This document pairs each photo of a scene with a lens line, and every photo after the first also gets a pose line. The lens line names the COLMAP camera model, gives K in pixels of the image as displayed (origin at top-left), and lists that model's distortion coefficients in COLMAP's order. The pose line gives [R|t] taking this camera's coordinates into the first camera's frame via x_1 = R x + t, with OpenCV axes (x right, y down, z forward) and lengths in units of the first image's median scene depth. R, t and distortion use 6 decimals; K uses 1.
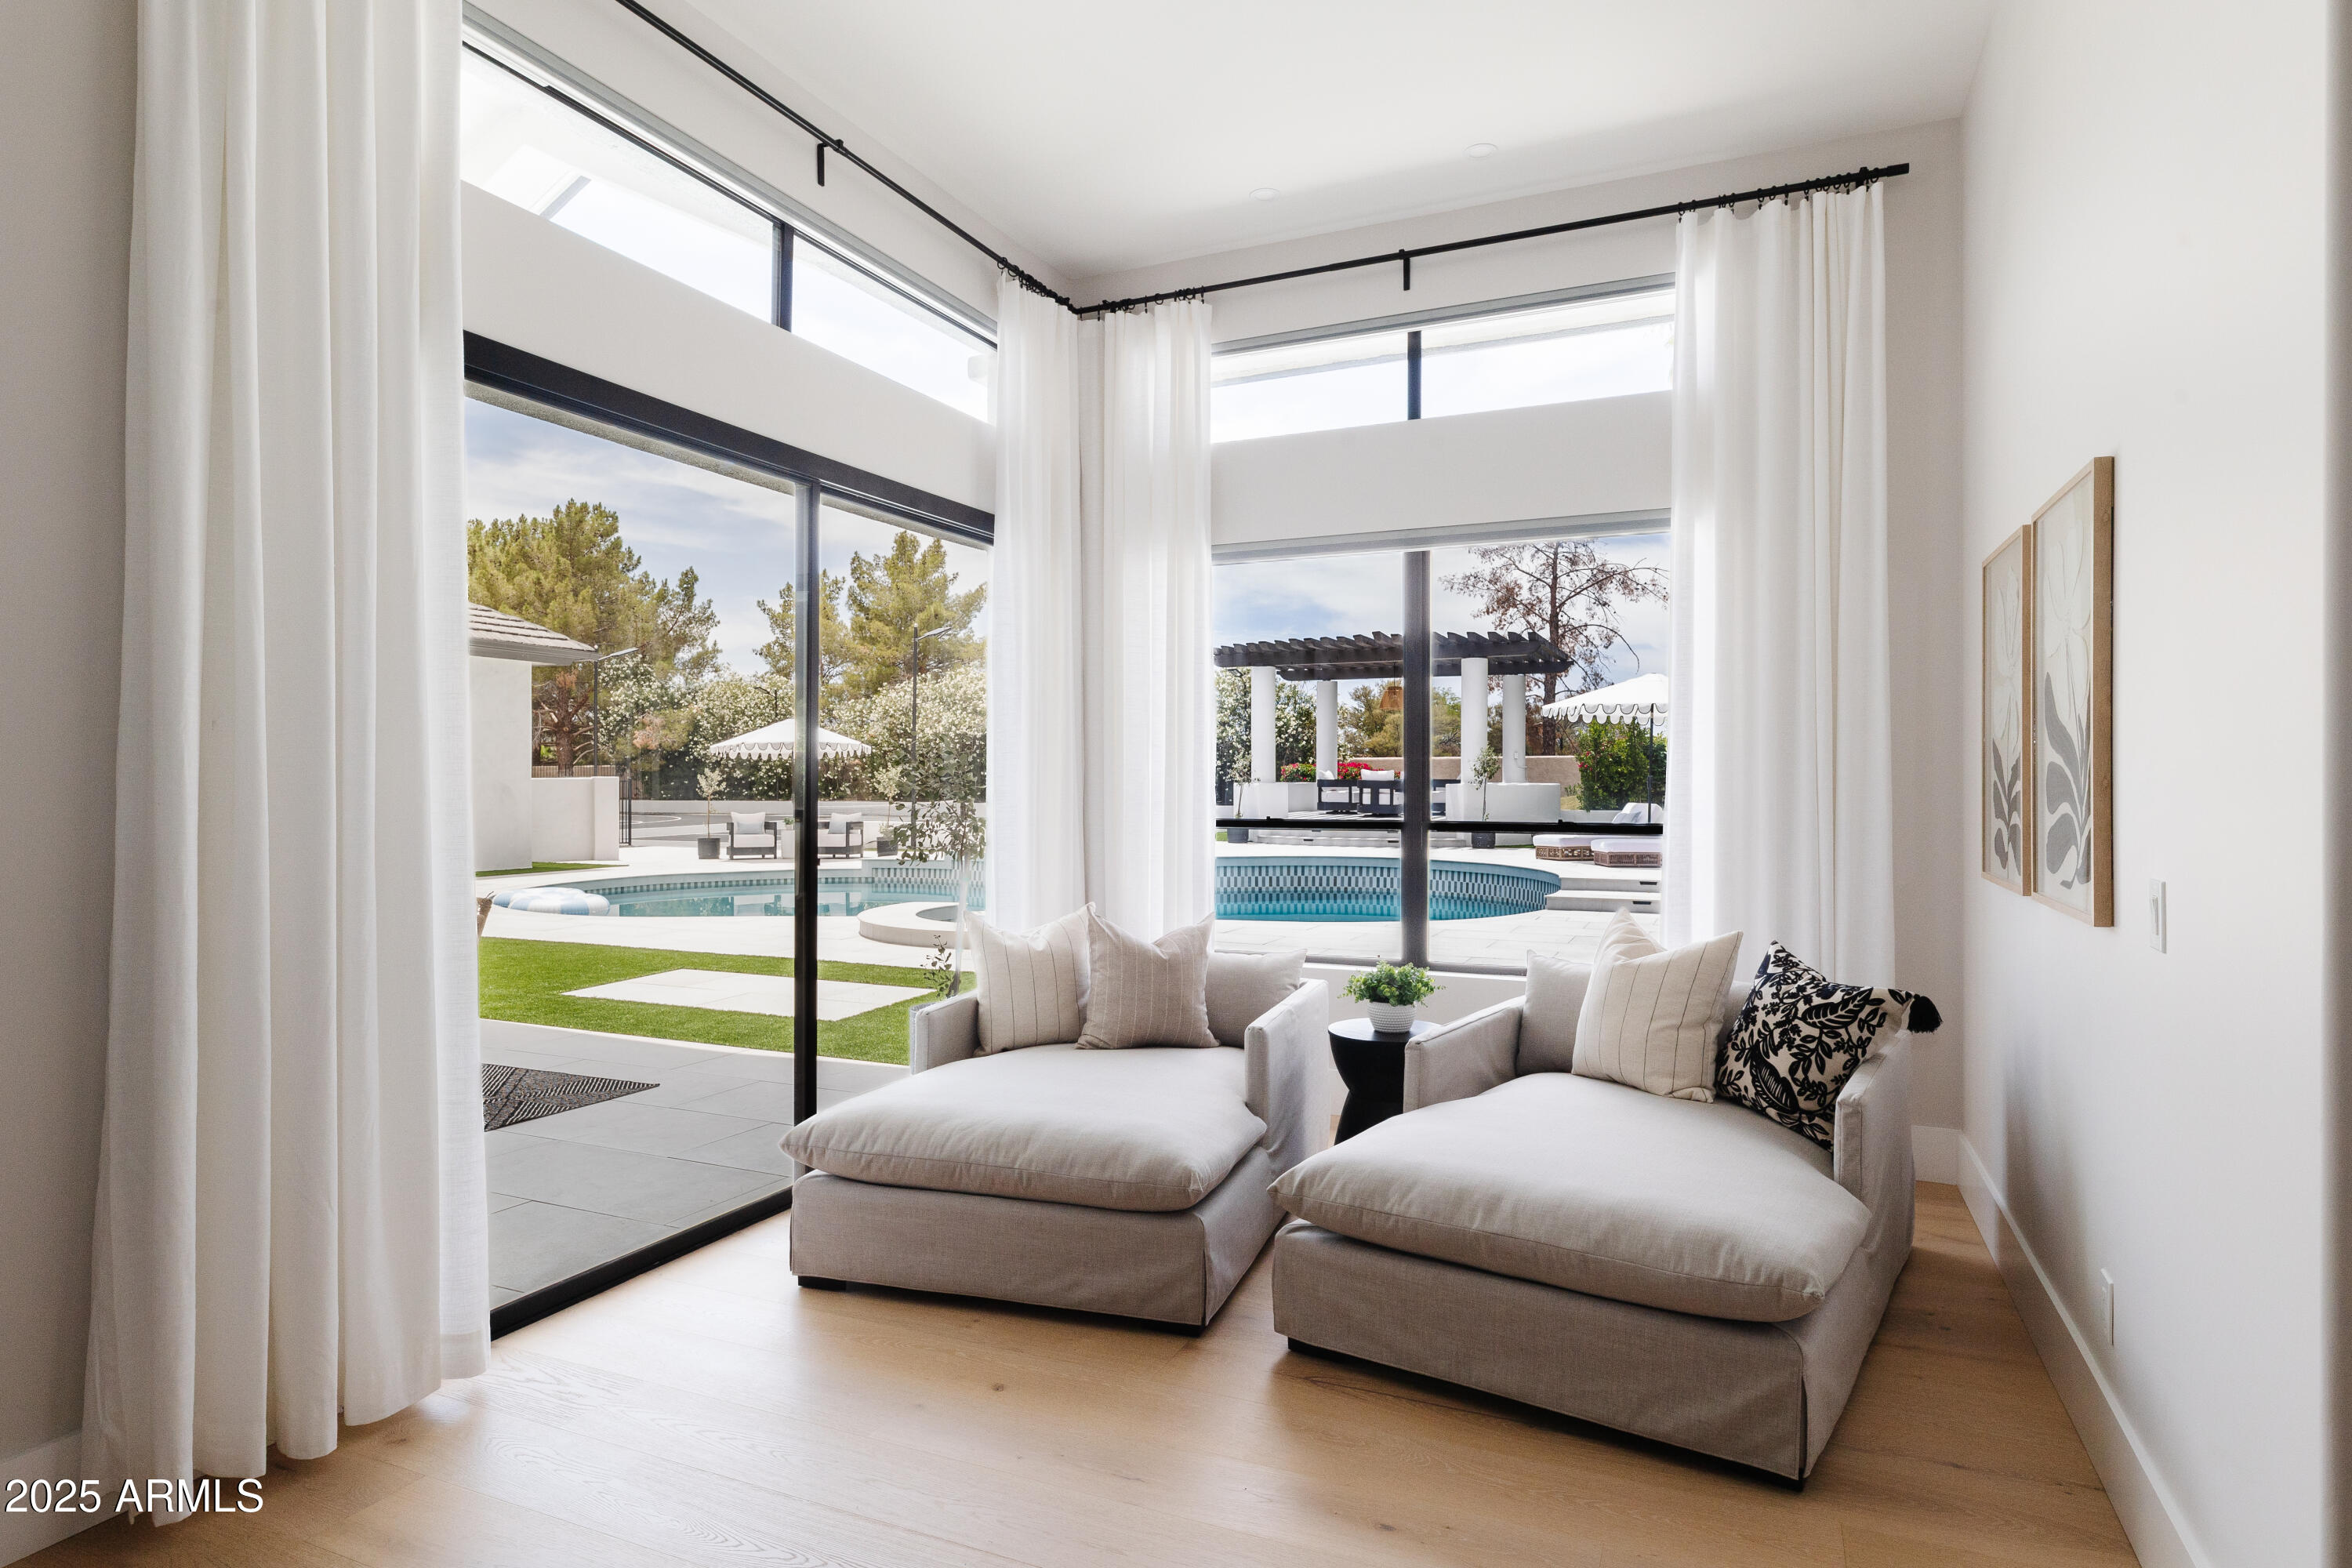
lens RADIAL K [[1343.1, 0, 1170.4], [0, 1343.1, 777.7], [0, 0, 1]] dist [-0.039599, -0.000788]
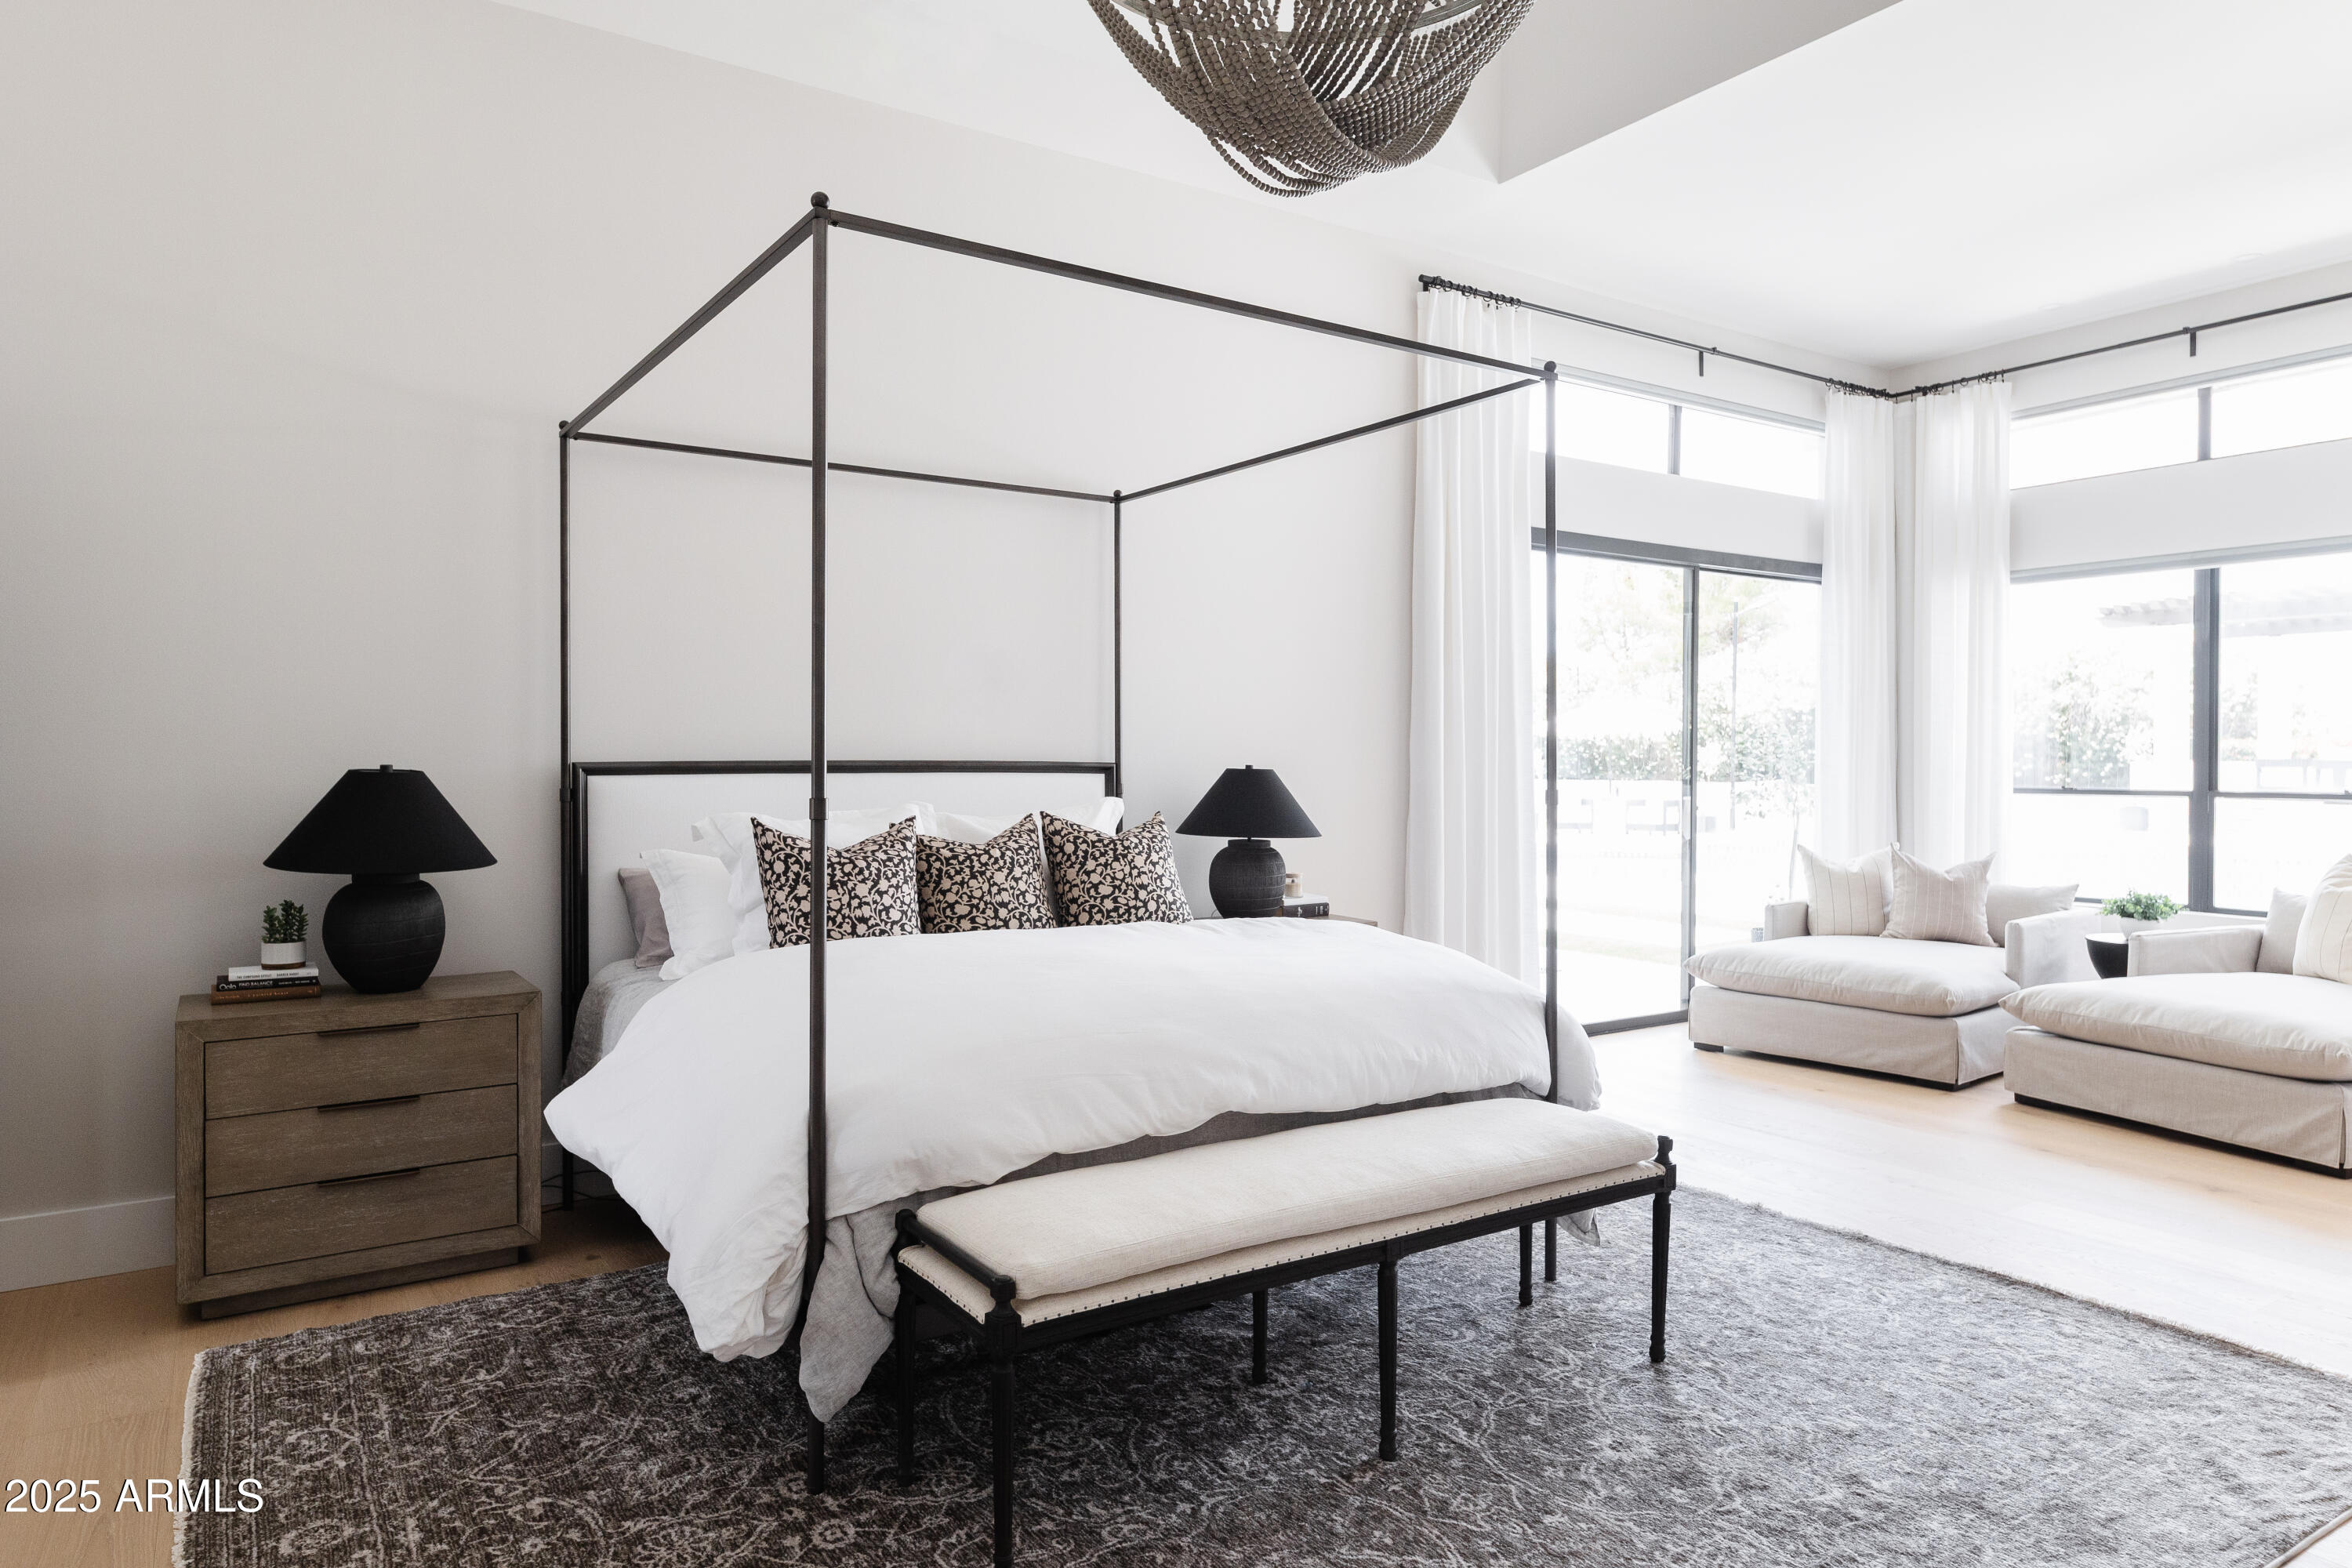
lens RADIAL K [[1415.6, 0, 1160.7], [0, 1415.6, 765.7], [0, 0, 1]] dist [0.005697, 0.006035]
pose [[0.842783, 0.005603, -0.538225, 0.095514], [-0.001974, 0.999971, 0.007320, 0.002667], [0.538250, -0.005106, 0.842770, -0.702125]]
